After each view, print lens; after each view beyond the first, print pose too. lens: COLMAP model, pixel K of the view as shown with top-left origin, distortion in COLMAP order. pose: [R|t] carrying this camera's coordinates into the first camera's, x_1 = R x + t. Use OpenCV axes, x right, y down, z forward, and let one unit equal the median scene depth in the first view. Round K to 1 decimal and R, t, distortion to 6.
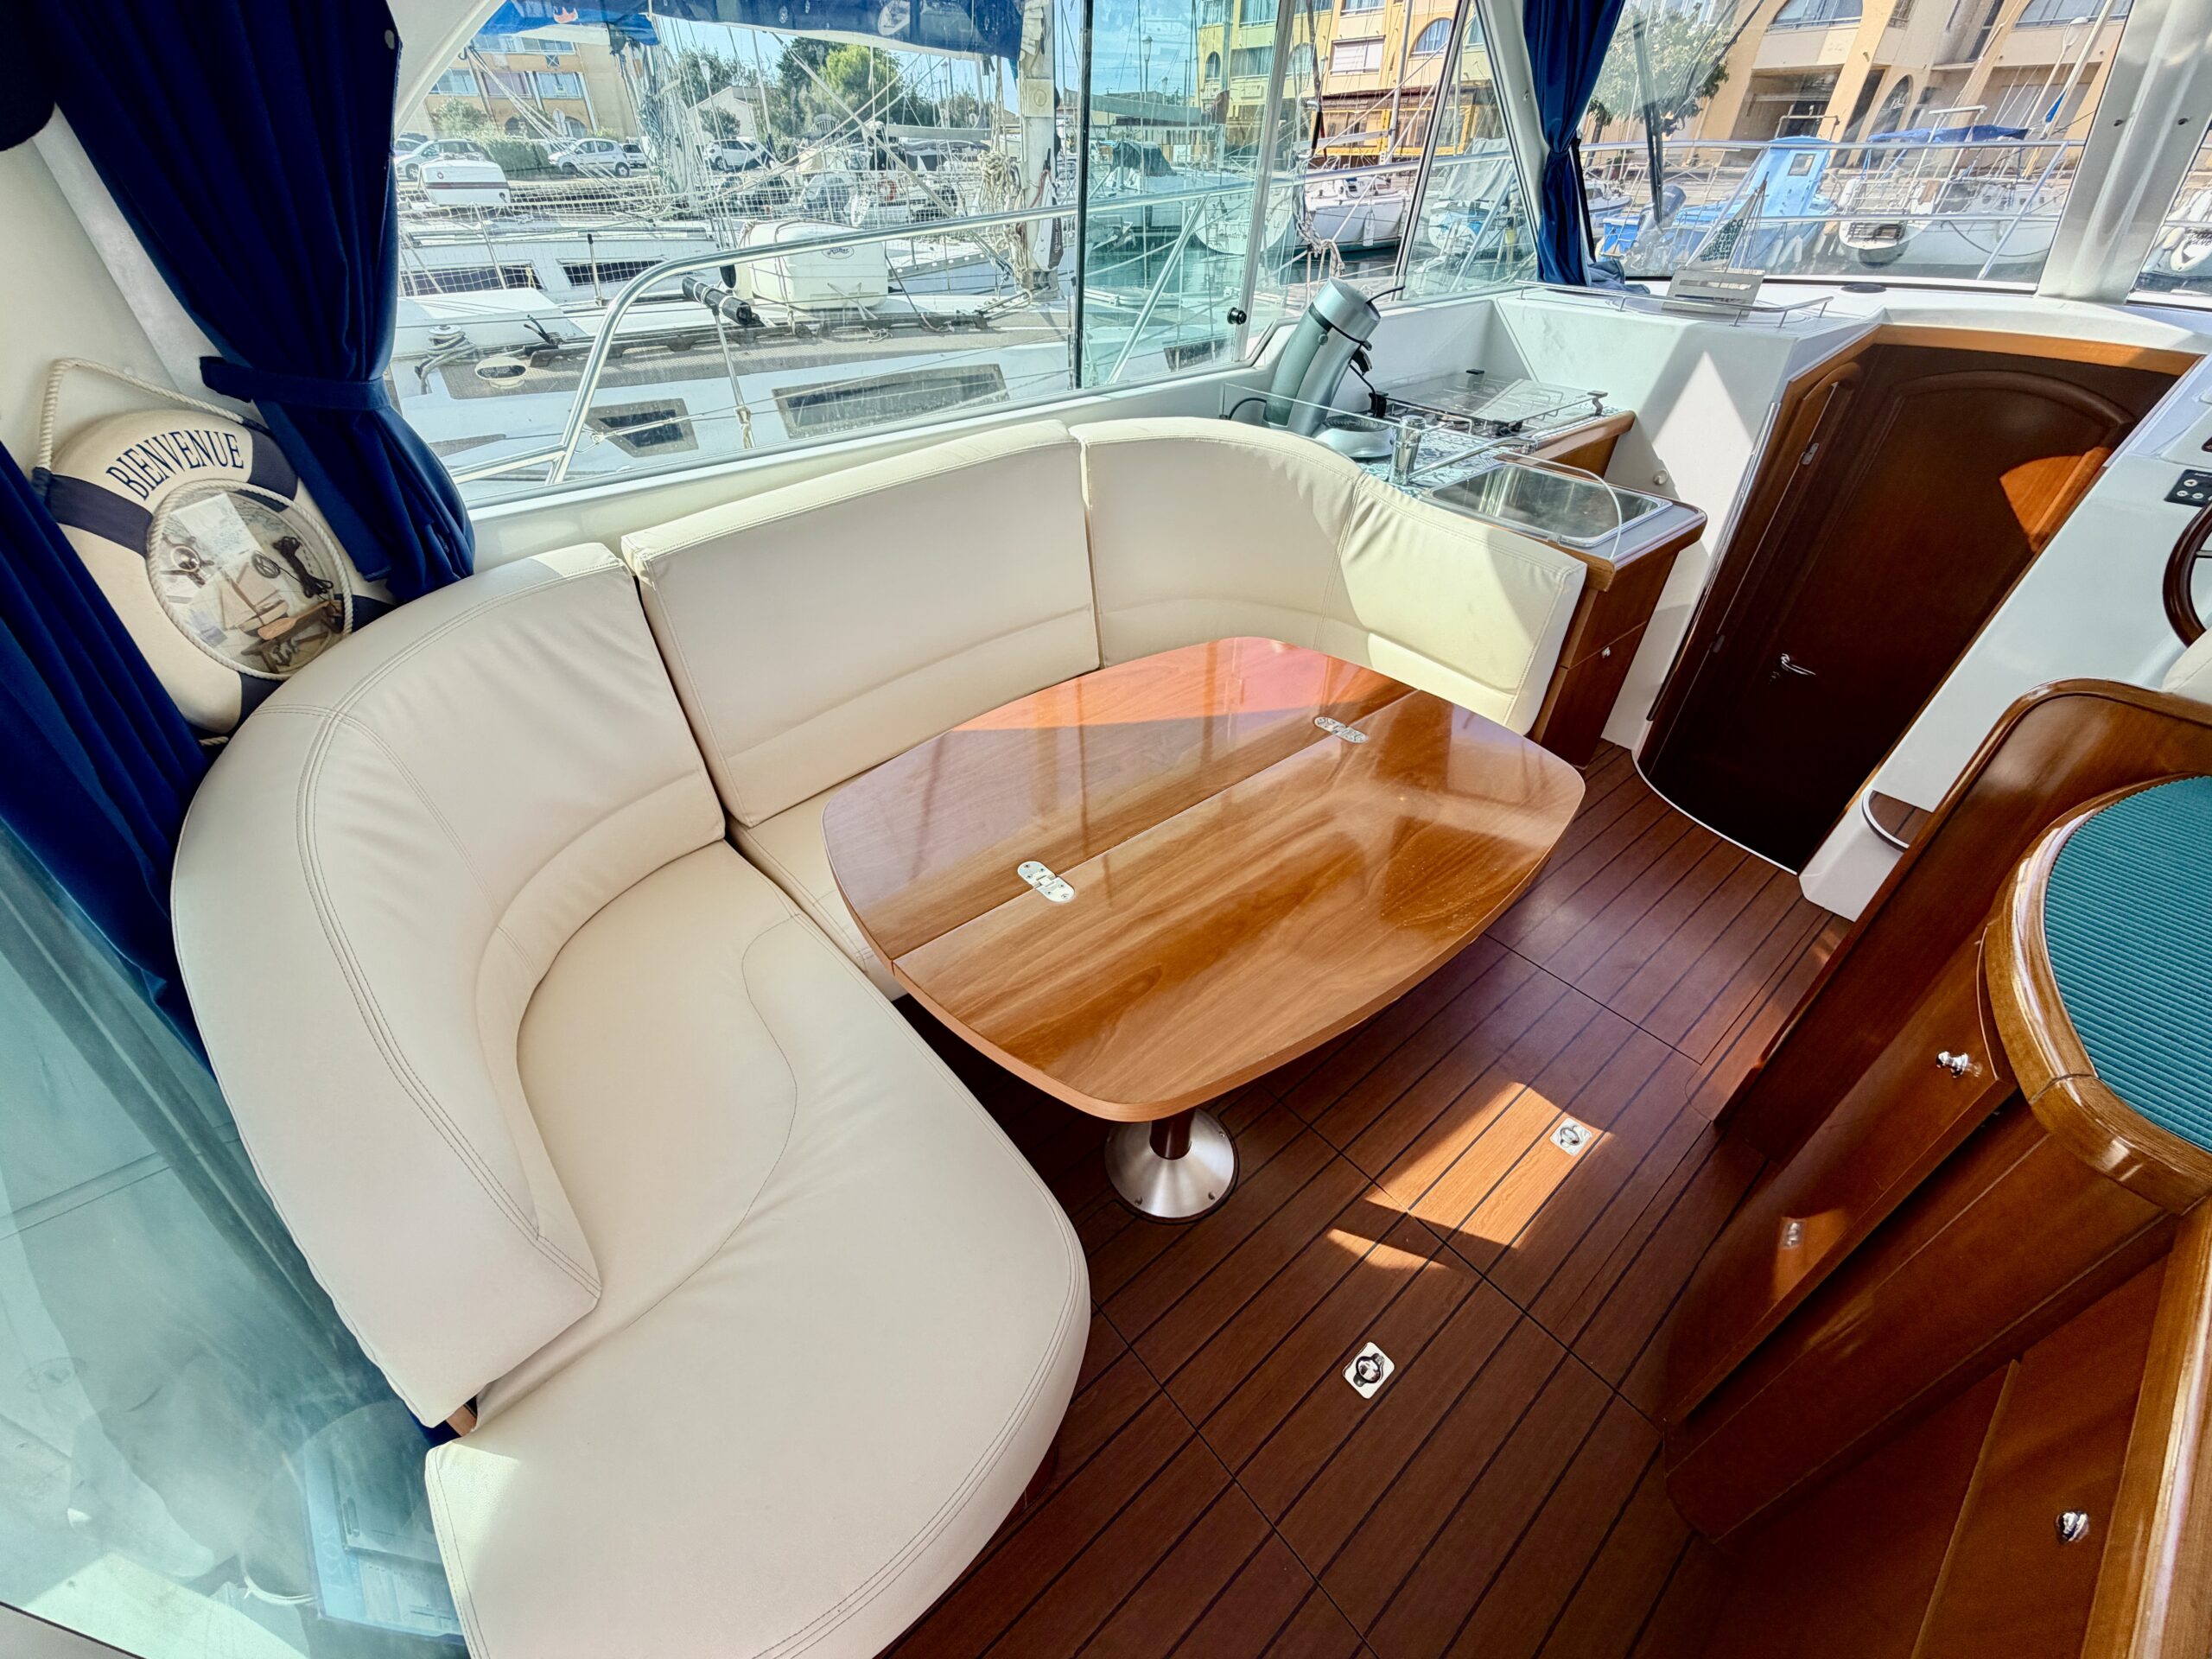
lens RADIAL K [[885.8, 0, 1094.1], [0, 885.8, 834.4], [0, 0, 1]] dist [0.001320, -0.000138]
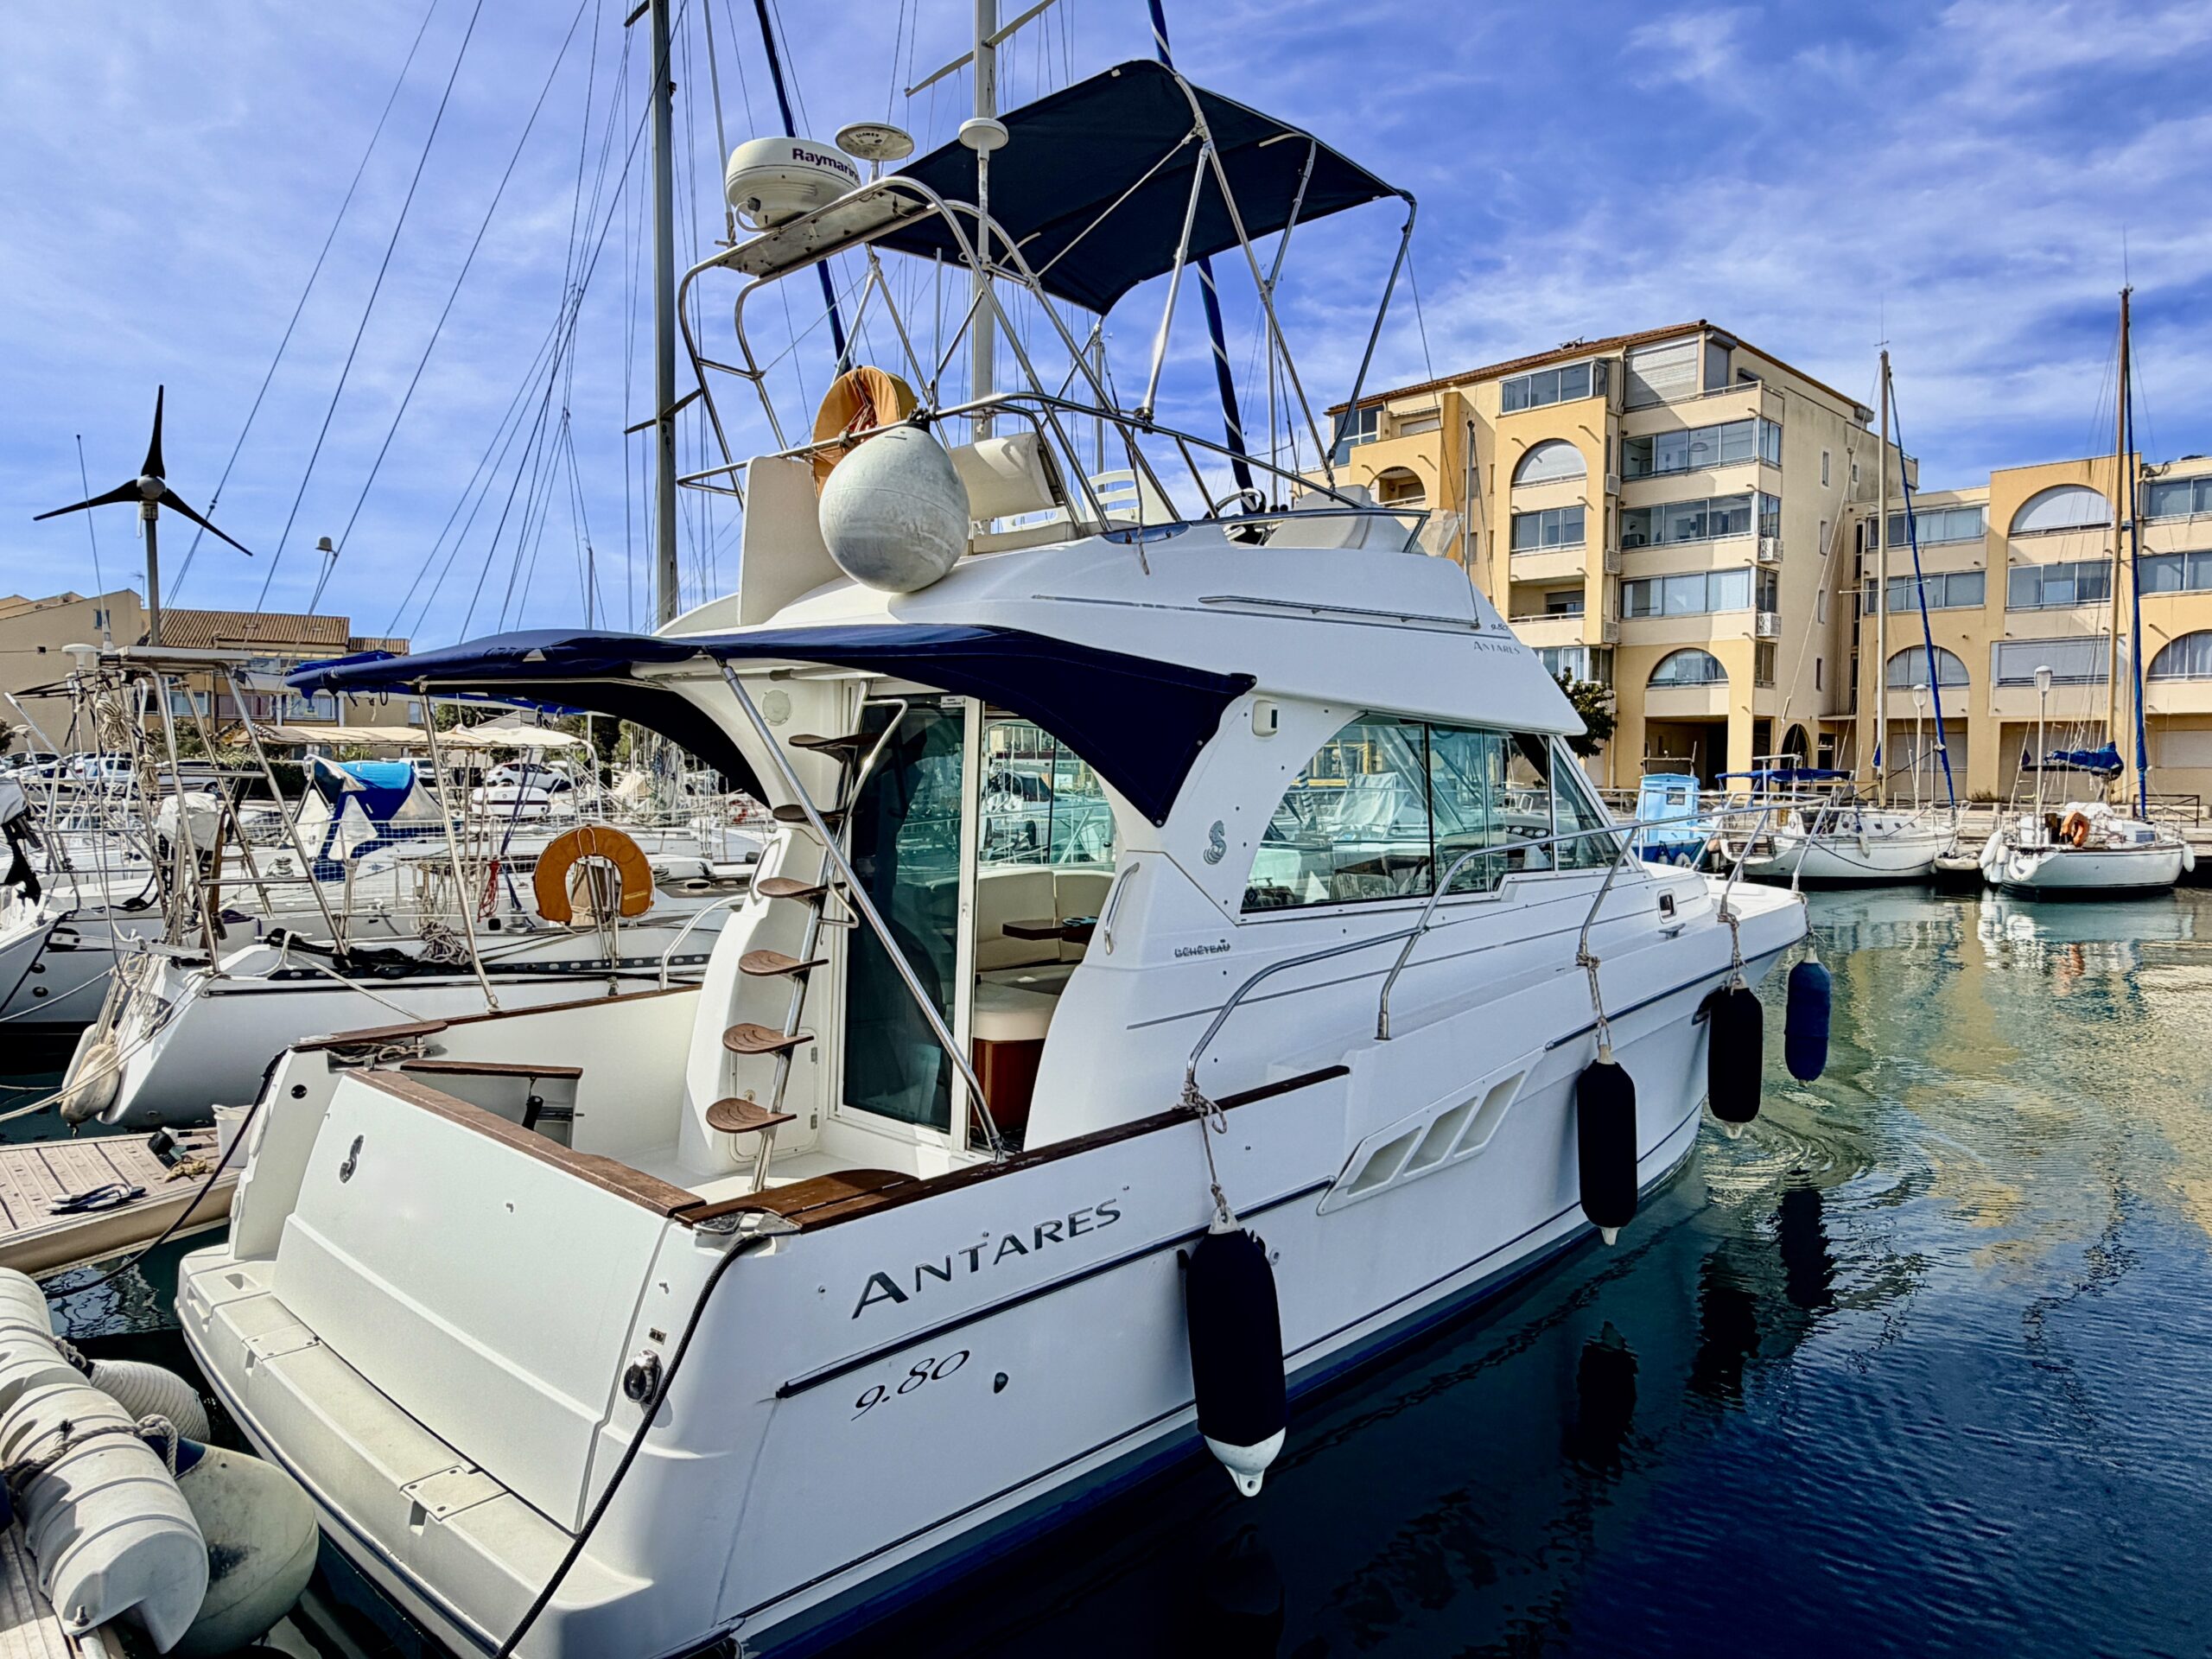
lens RADIAL K [[1417.5, 0, 1101.8], [0, 1417.5, 833.3], [0, 0, 1]] dist [0.006218, 0.002089]
pose [[0.994212, 0.004536, 0.107341, -0.266837], [0.058327, 0.816263, -0.574729, 1.662090], [-0.090225, 0.577663, 0.811273, -2.228872]]
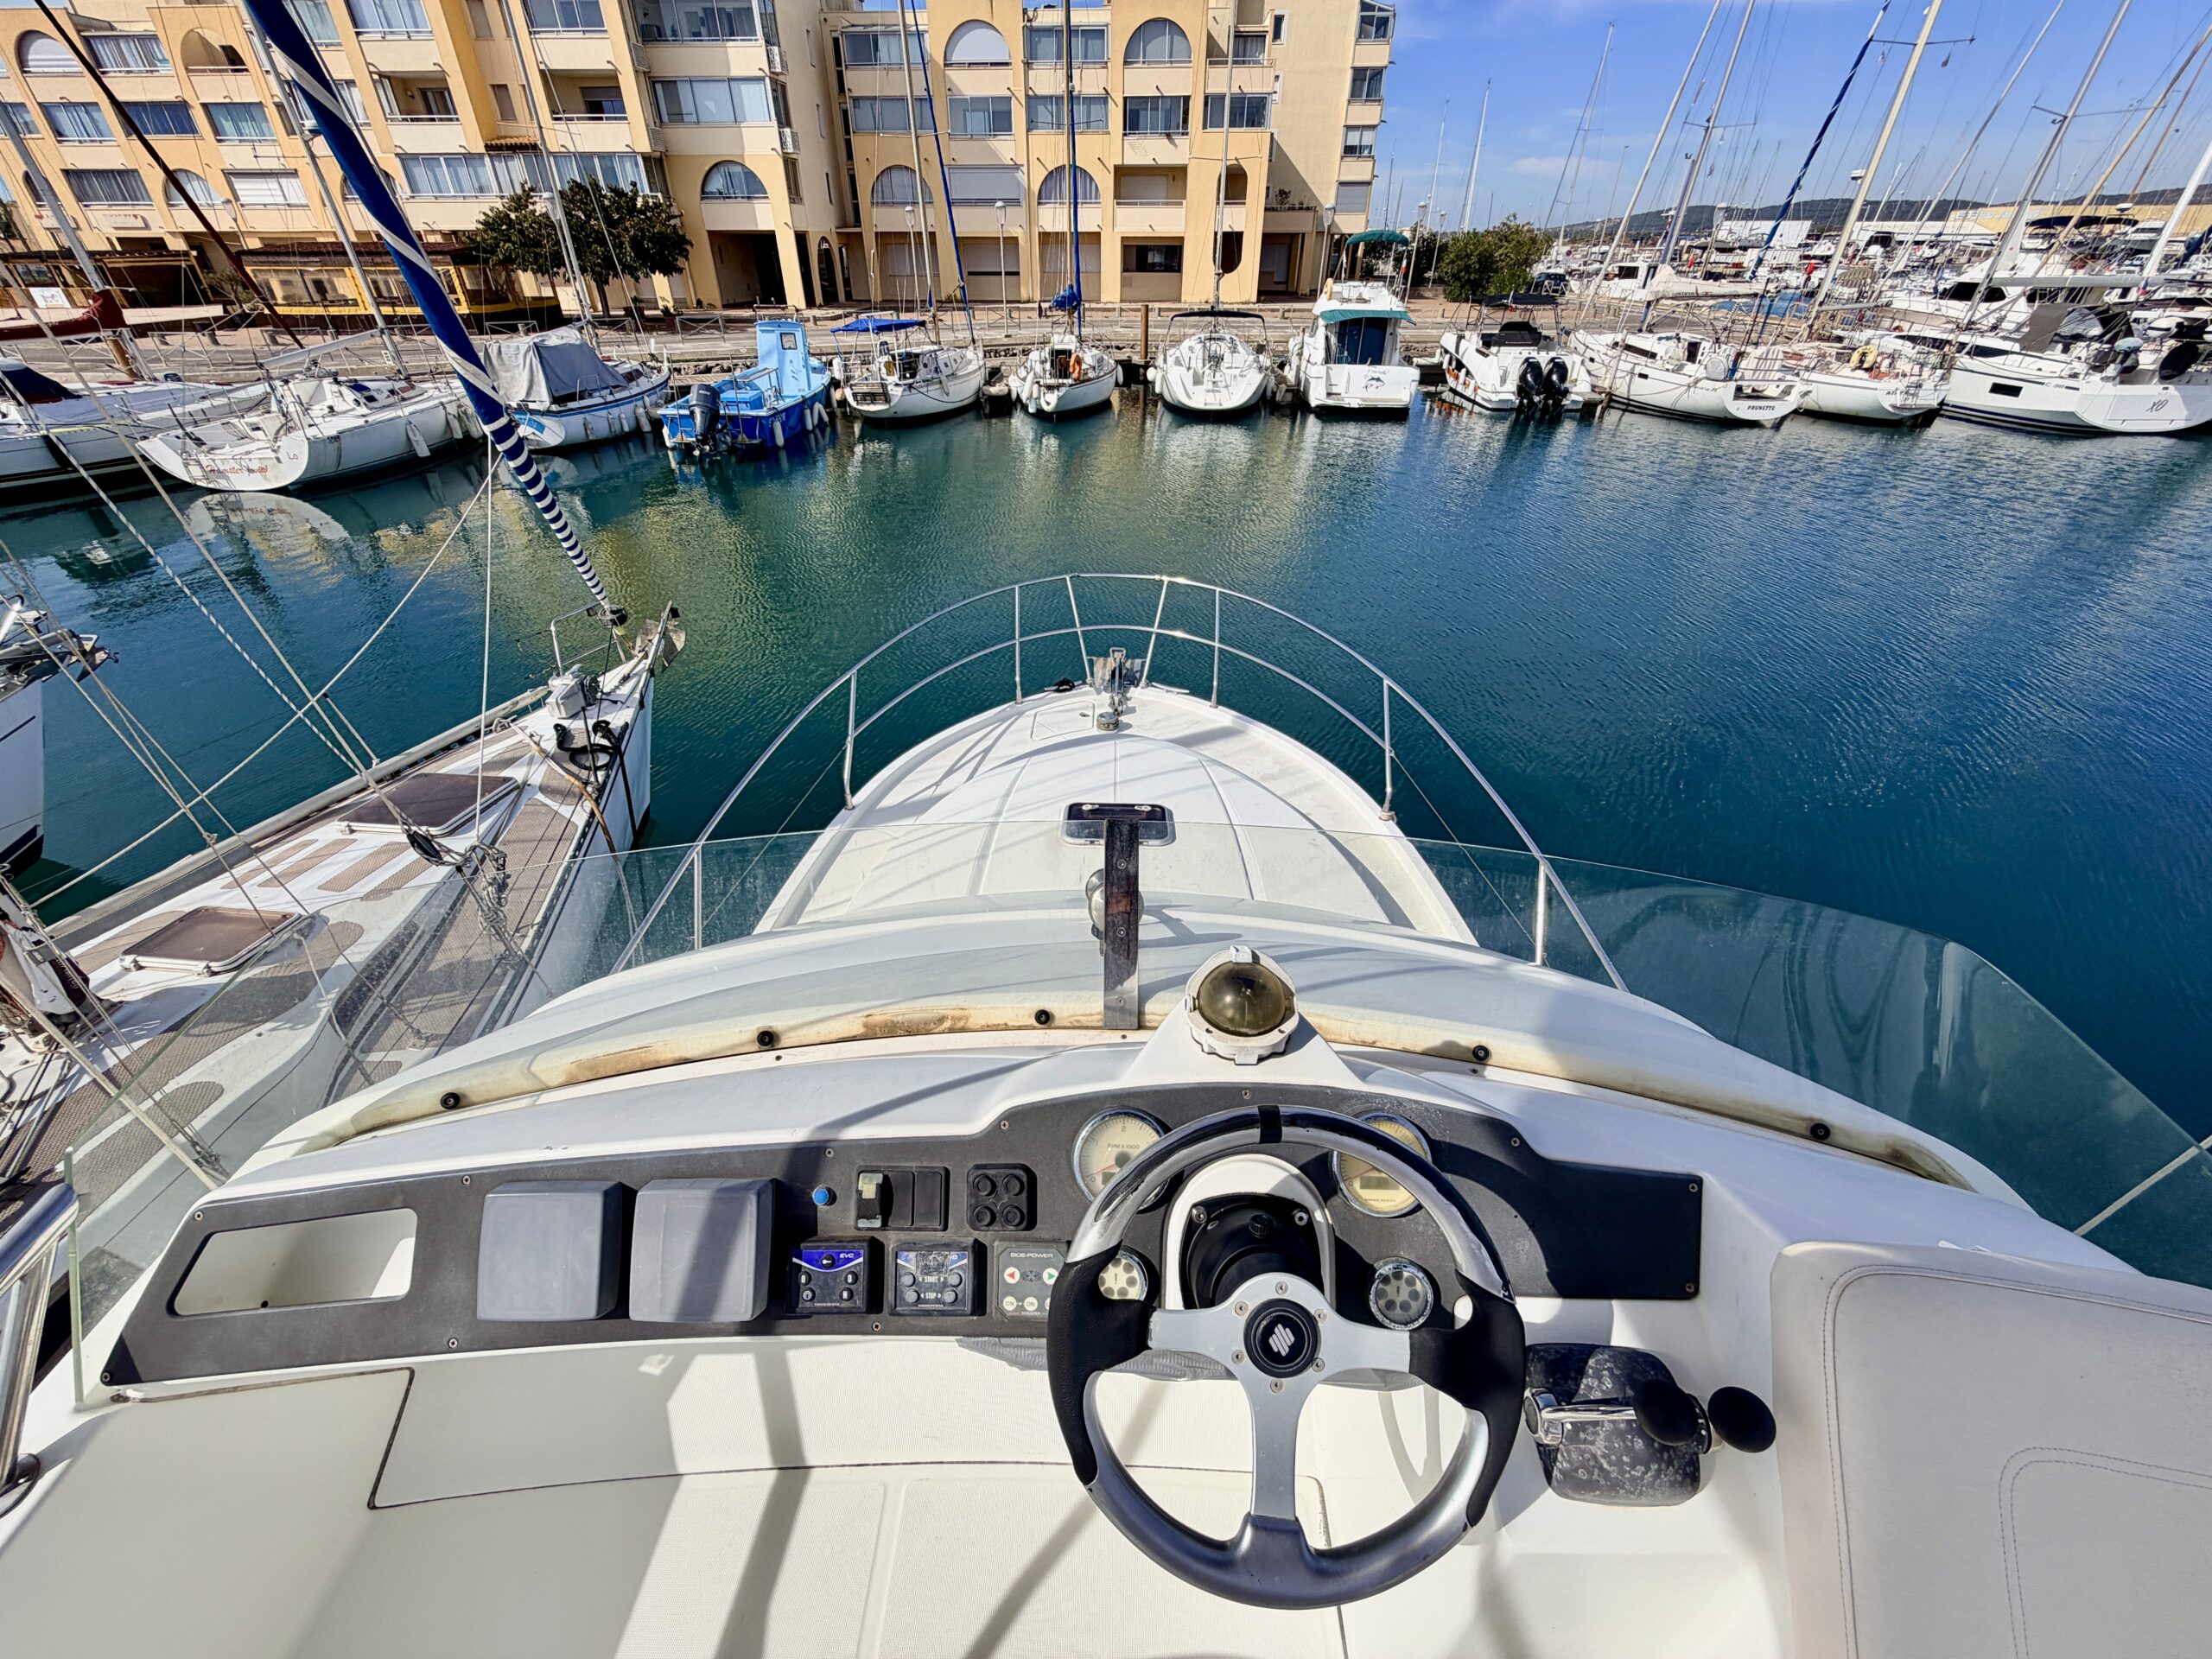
lens RADIAL K [[885.8, 0, 1096.4], [0, 885.8, 829.7], [0, 0, 1]] dist [0.001320, -0.000138]
pose [[0.649617, -0.421224, 0.632905, 0.200649], [0.465450, 0.878583, 0.106992, -1.042812], [-0.601127, 0.225082, 0.766801, -0.268991]]
